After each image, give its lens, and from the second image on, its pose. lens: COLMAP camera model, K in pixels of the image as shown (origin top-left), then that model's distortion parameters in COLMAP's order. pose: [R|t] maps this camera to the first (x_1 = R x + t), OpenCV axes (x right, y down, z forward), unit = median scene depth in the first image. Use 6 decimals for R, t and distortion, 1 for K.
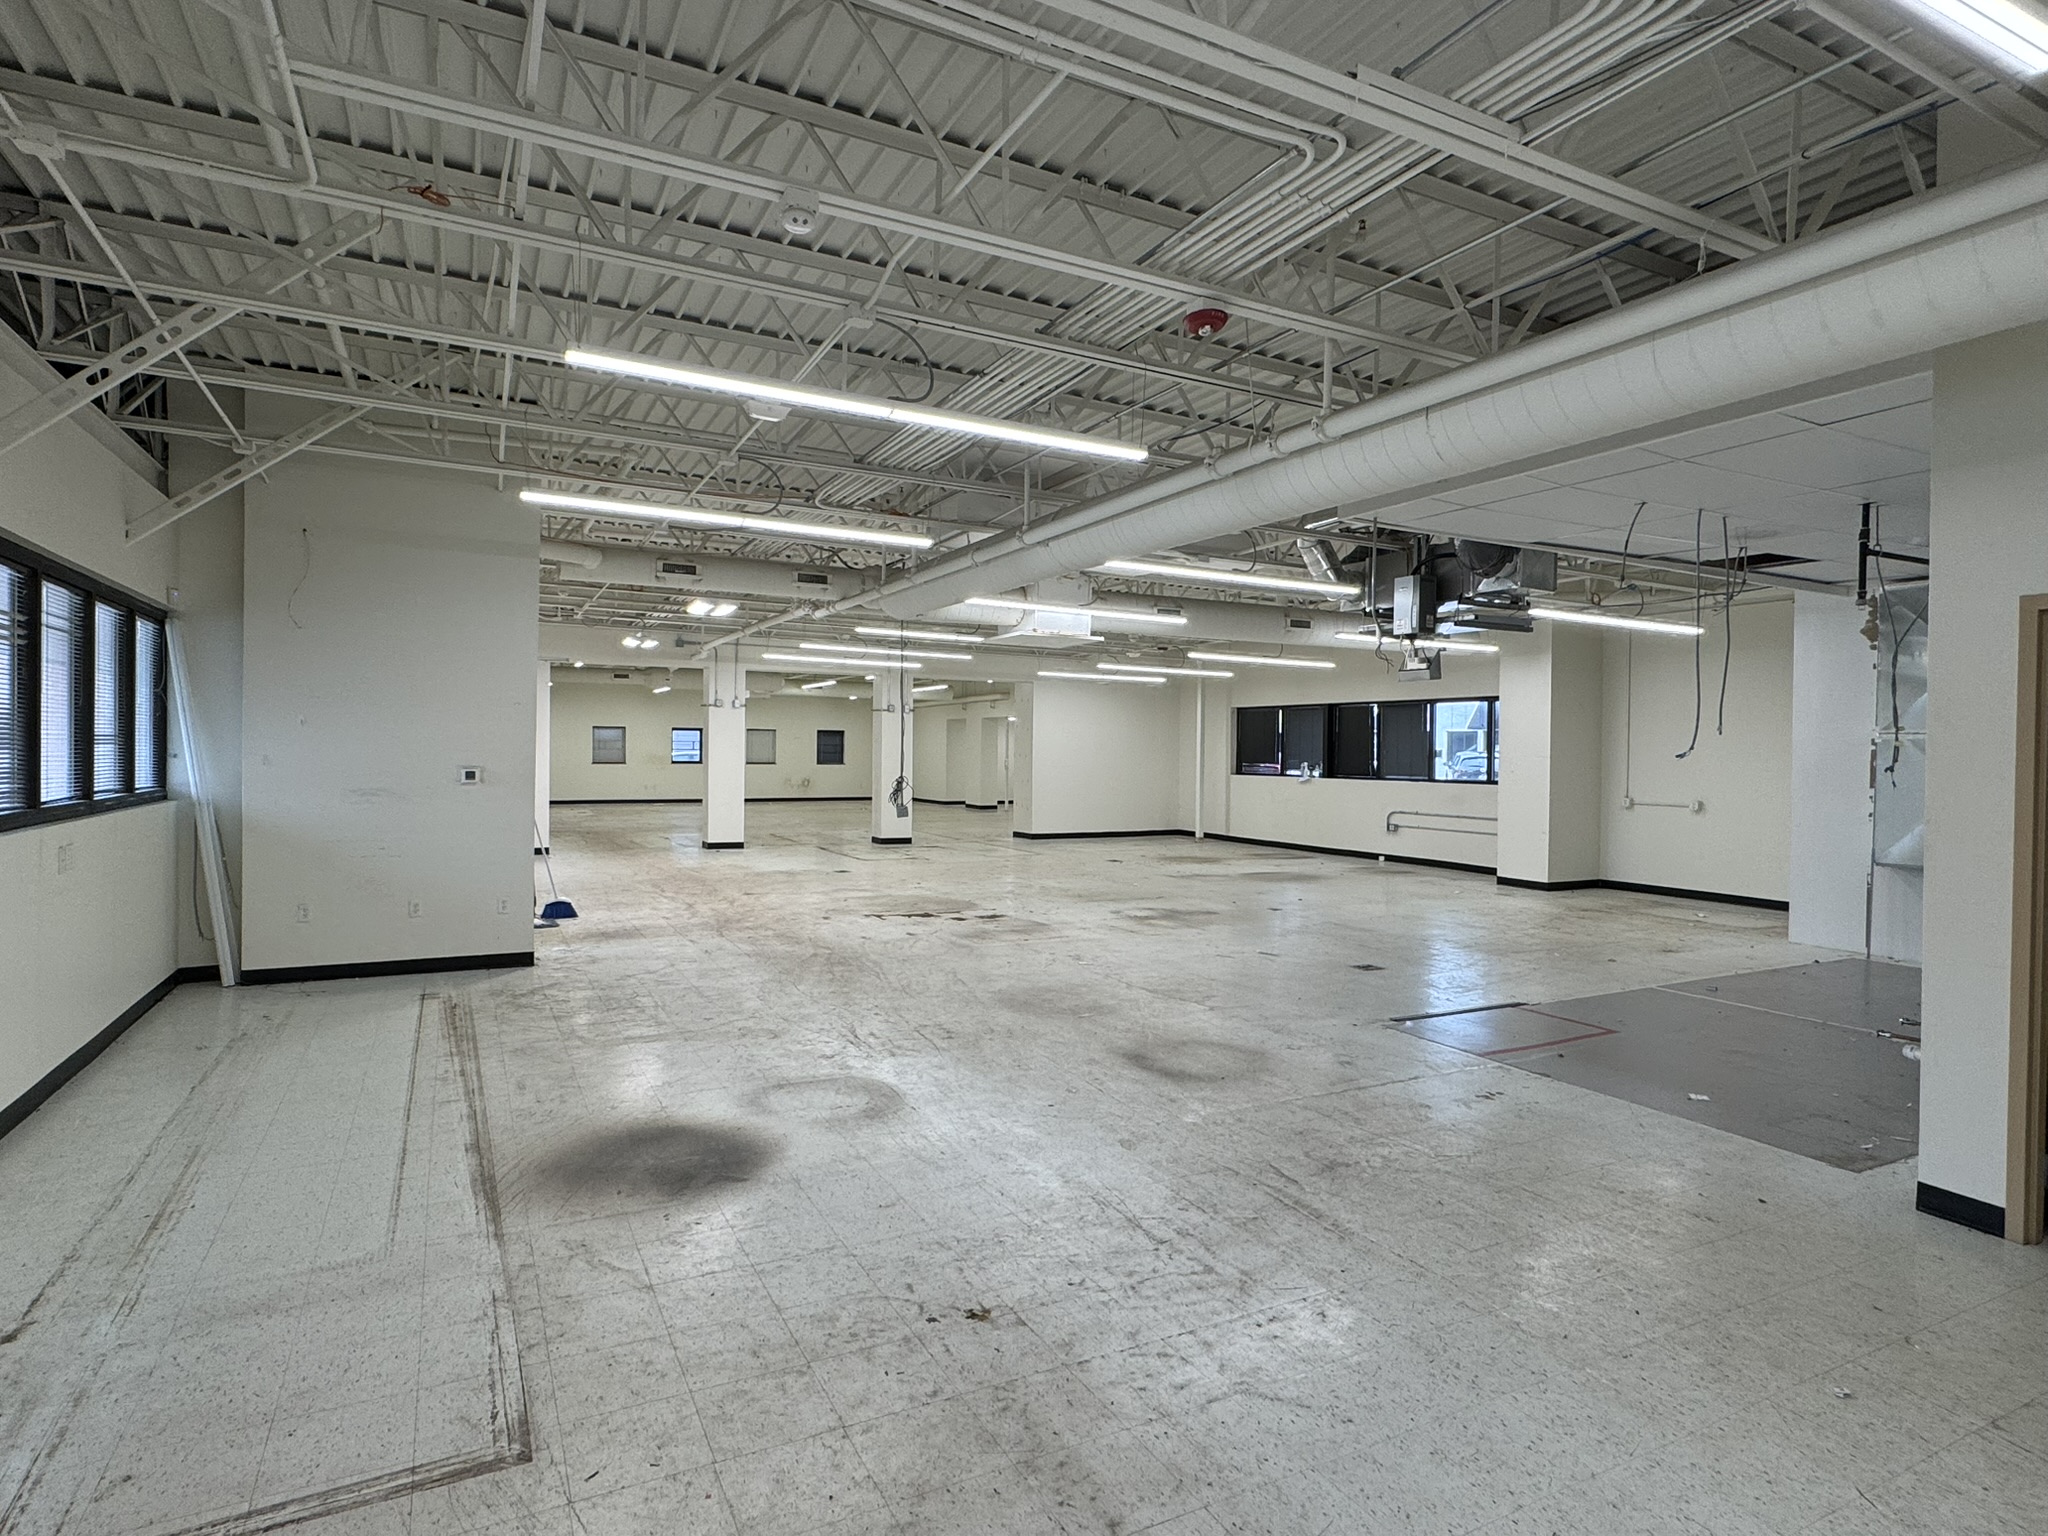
lens RADIAL K [[1117.7, 0, 1024.8], [0, 1117.7, 765.7], [0, 0, 1]] dist [-0.001406, -0.000146]
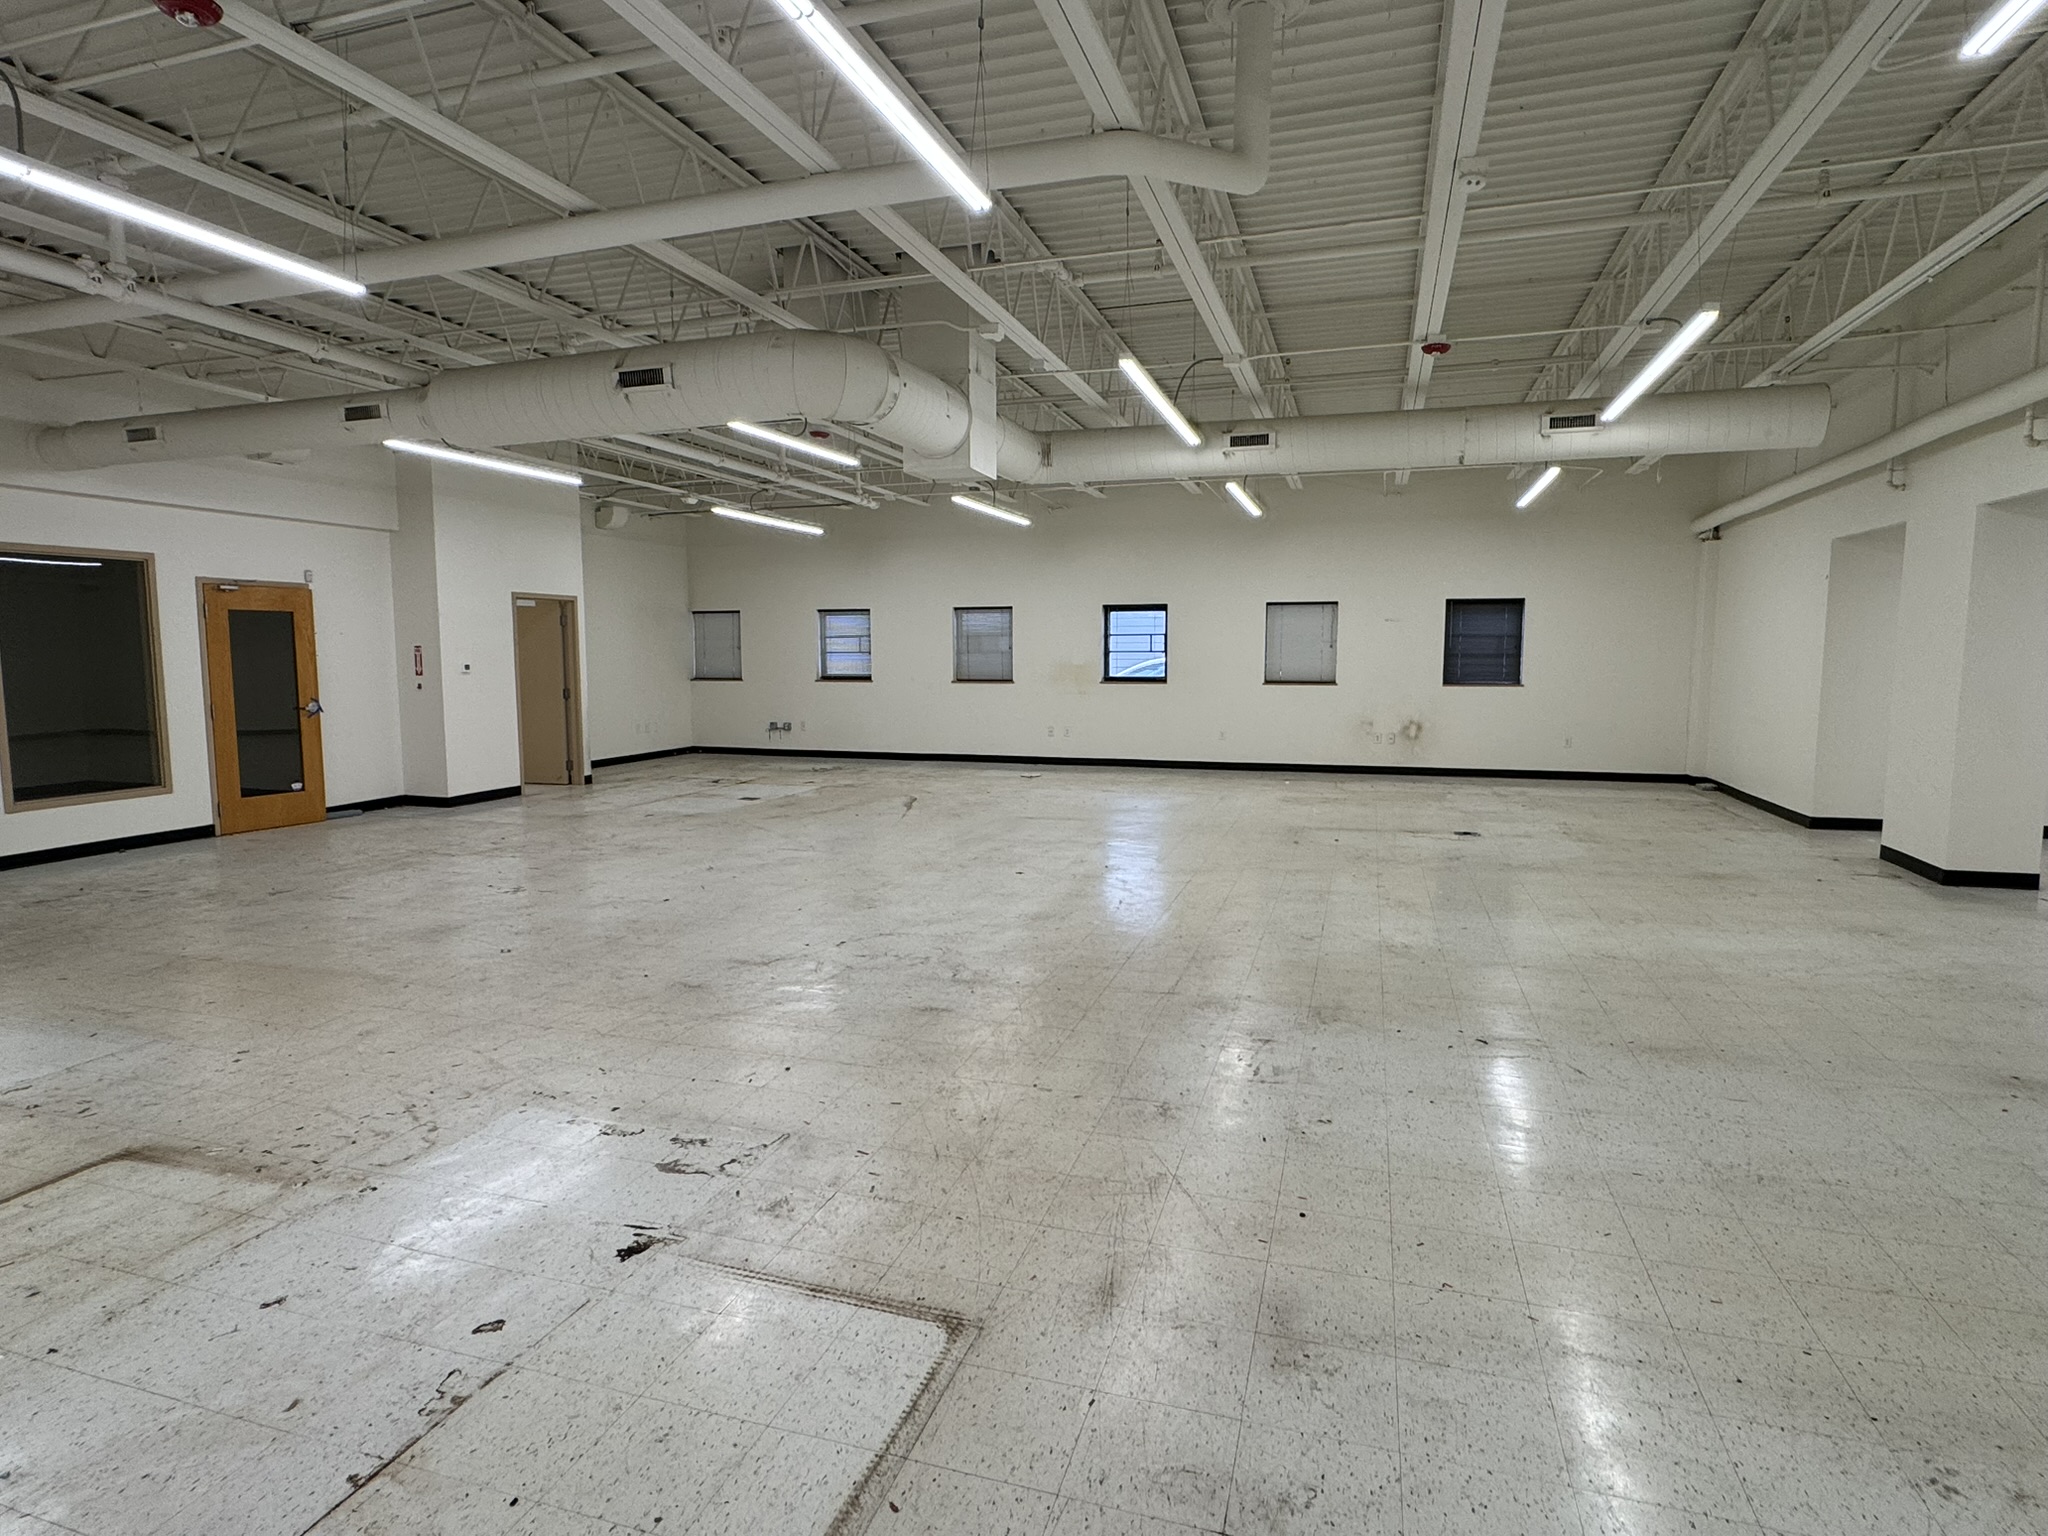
lens RADIAL K [[1117.7, 0, 1022.3], [0, 1117.7, 767.1], [0, 0, 1]] dist [-0.001406, -0.000146]
pose [[0.706858, 0.063970, -0.704457, -0.011982], [0.001953, 0.995722, 0.092379, -0.009329], [0.707352, -0.066674, 0.703709, 0.623400]]
